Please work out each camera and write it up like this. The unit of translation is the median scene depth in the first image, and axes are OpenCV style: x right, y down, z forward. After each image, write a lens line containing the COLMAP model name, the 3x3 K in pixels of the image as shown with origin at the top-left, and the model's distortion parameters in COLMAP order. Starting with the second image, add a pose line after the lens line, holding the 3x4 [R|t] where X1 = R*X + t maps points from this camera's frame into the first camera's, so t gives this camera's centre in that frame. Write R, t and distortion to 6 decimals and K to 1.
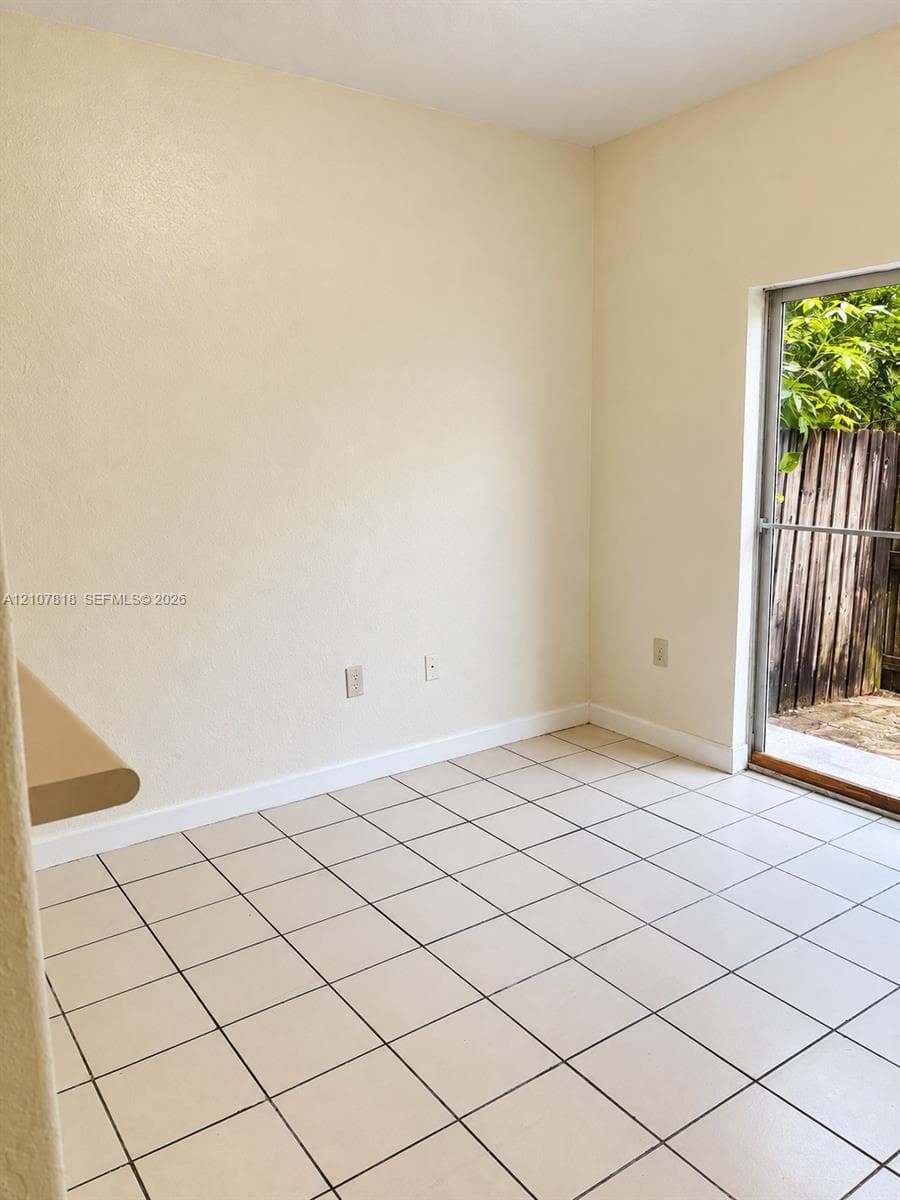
lens RADIAL K [[911.6, 0, 450.0], [0, 911.6, 600.0], [0, 0, 1]] dist [0.001683, 0.003995]
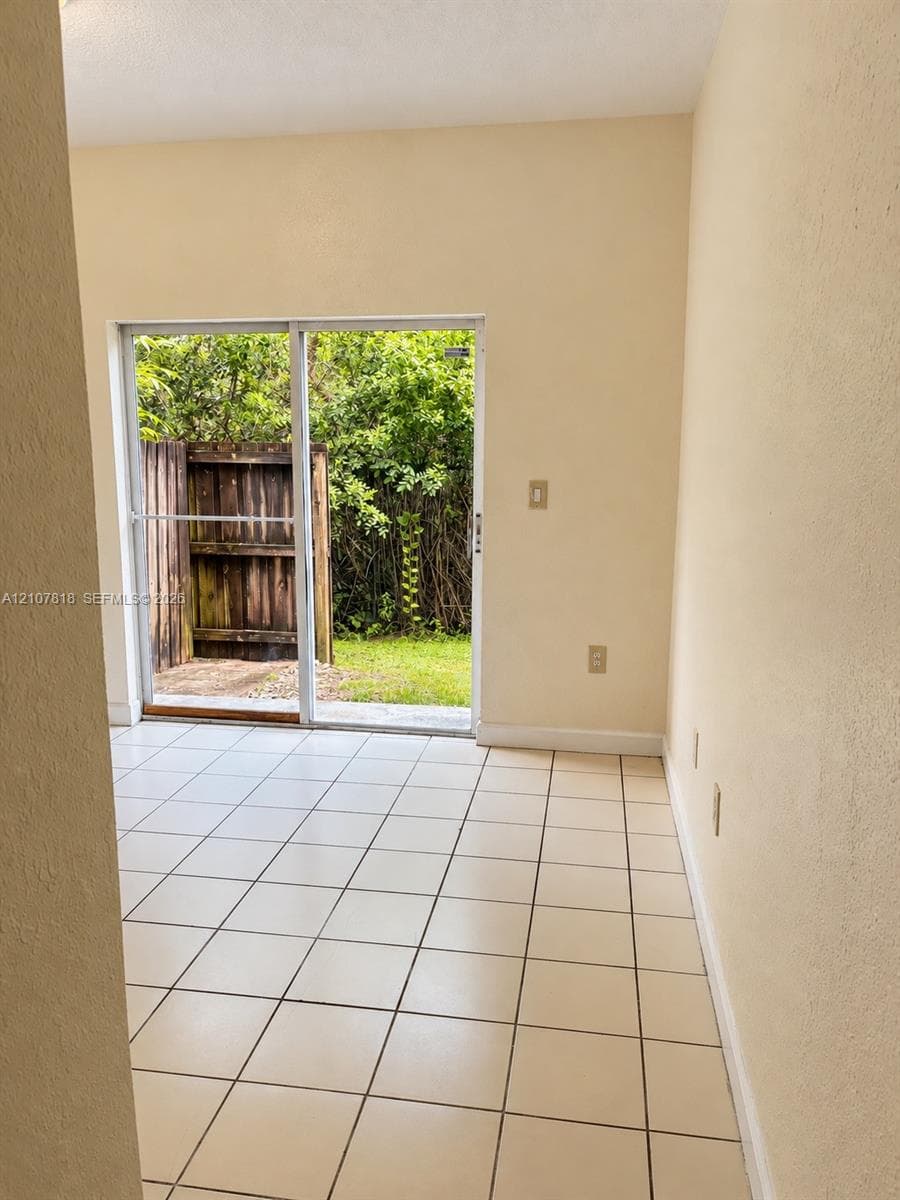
lens RADIAL K [[911.6, 0, 450.0], [0, 911.6, 600.0], [0, 0, 1]] dist [0.001683, 0.003995]
pose [[0.692745, -0.104651, 0.713549, -0.183157], [0.115174, 0.992771, 0.033786, 0.027245], [-0.711926, 0.058778, 0.699790, -0.108919]]
